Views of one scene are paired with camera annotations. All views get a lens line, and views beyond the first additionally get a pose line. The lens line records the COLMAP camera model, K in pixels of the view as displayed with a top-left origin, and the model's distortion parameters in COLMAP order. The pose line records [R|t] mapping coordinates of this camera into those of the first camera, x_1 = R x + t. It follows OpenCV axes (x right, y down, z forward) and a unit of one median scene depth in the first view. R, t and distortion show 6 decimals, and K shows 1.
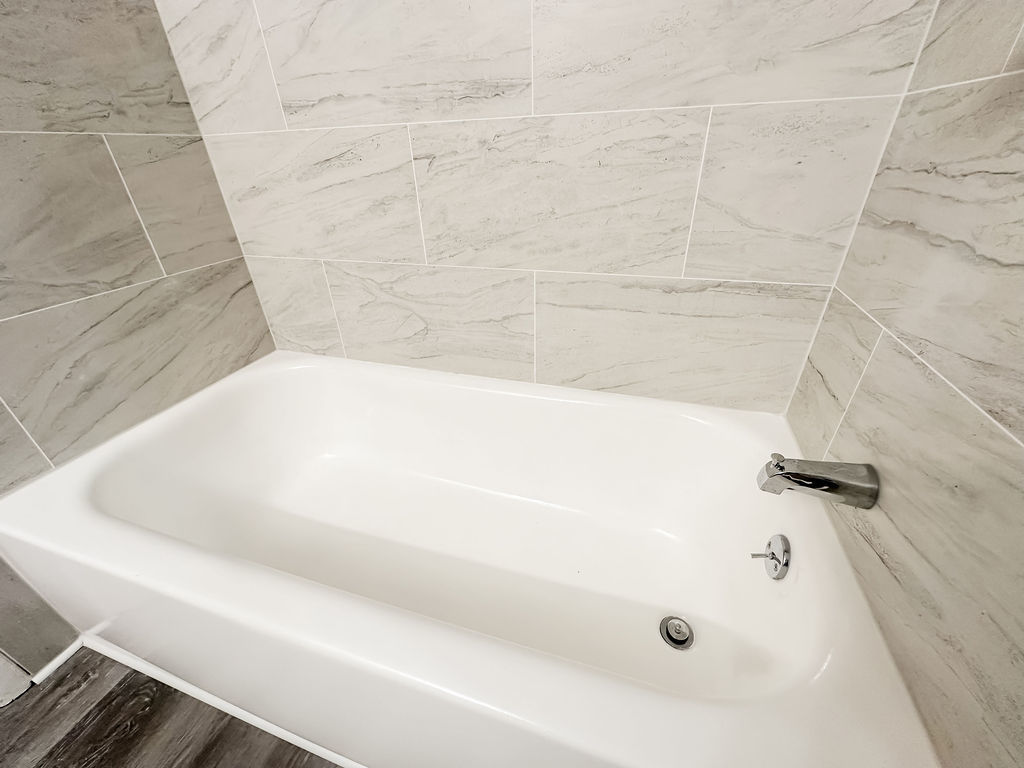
lens RADIAL K [[409.8, 0, 508.9], [0, 409.8, 384.7], [0, 0, 1]] dist [-0.003698, 0.000696]
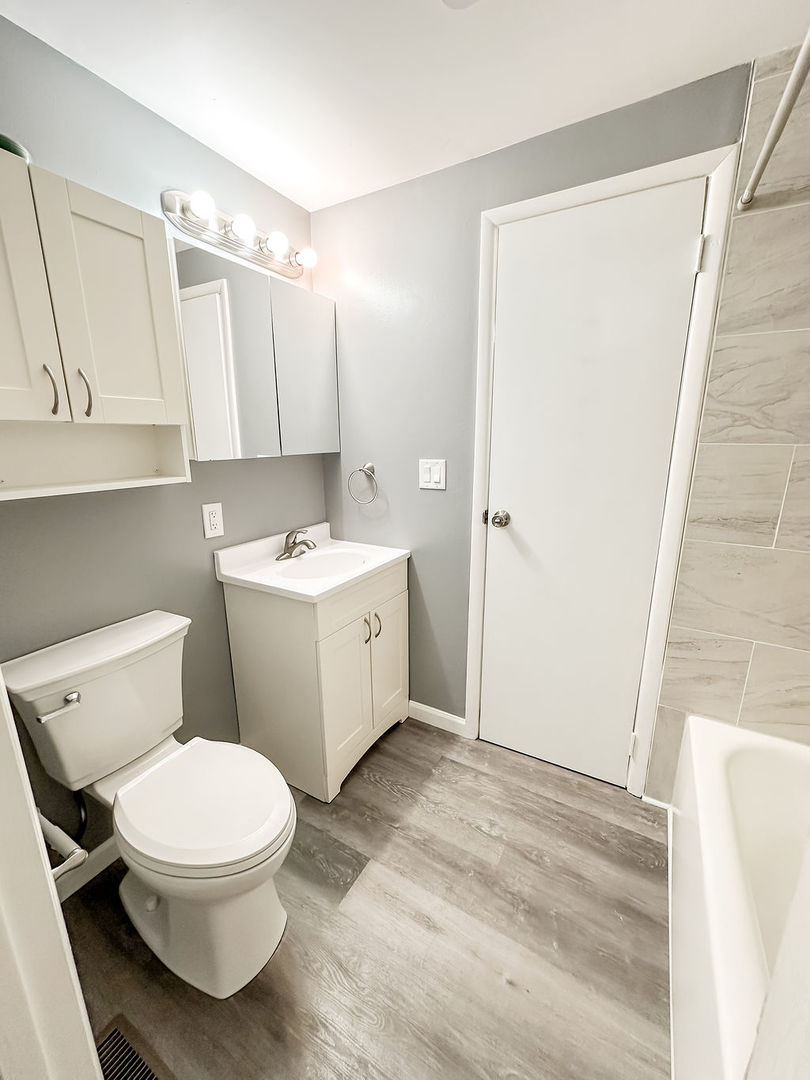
lens RADIAL K [[432.3, 0, 405.0], [0, 432.3, 540.0], [0, 0, 1]] dist [-0.003698, 0.000696]
pose [[-0.211260, 0.261930, -0.941680, 0.475637], [-0.486422, 0.807478, 0.333727, -0.270900], [0.847799, 0.528557, -0.043179, -0.347968]]
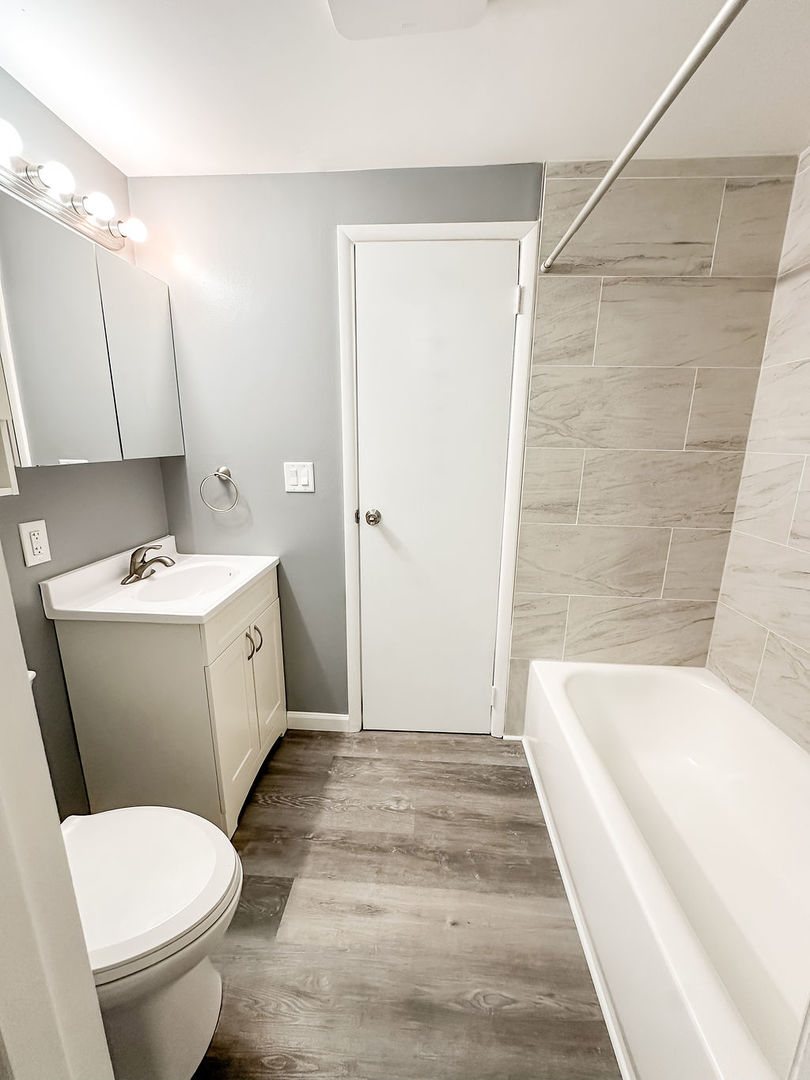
lens RADIAL K [[432.3, 0, 405.0], [0, 432.3, 540.0], [0, 0, 1]] dist [-0.003698, 0.000696]
pose [[0.245671, 0.254004, -0.935483, 0.527061], [-0.507048, 0.856177, 0.099313, -0.118094], [0.826165, 0.449937, 0.339130, -0.609800]]
